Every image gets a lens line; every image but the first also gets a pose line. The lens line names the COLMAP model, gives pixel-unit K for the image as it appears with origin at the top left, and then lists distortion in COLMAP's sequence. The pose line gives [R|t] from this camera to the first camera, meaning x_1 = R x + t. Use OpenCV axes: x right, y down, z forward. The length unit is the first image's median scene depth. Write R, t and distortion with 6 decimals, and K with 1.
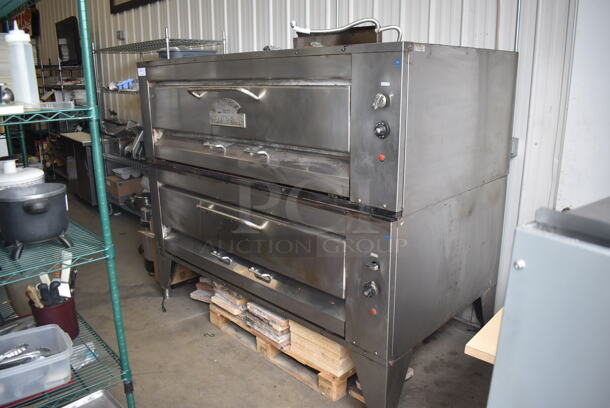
lens RADIAL K [[469.2, 0, 303.9], [0, 469.2, 204.0], [0, 0, 1]] dist [-0.091479, 0.008810]
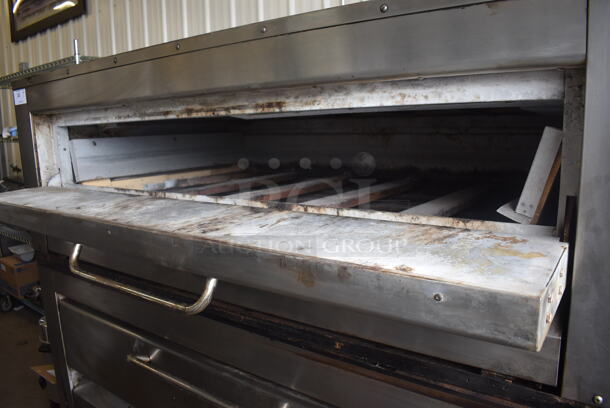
lens RADIAL K [[469.2, 0, 302.6], [0, 469.2, 205.4], [0, 0, 1]] dist [-0.091479, 0.008810]
pose [[0.990276, -0.045244, 0.131557, -0.109919], [0.057624, 0.994102, -0.091876, -0.104339], [-0.126624, 0.098564, 0.987042, 0.513519]]
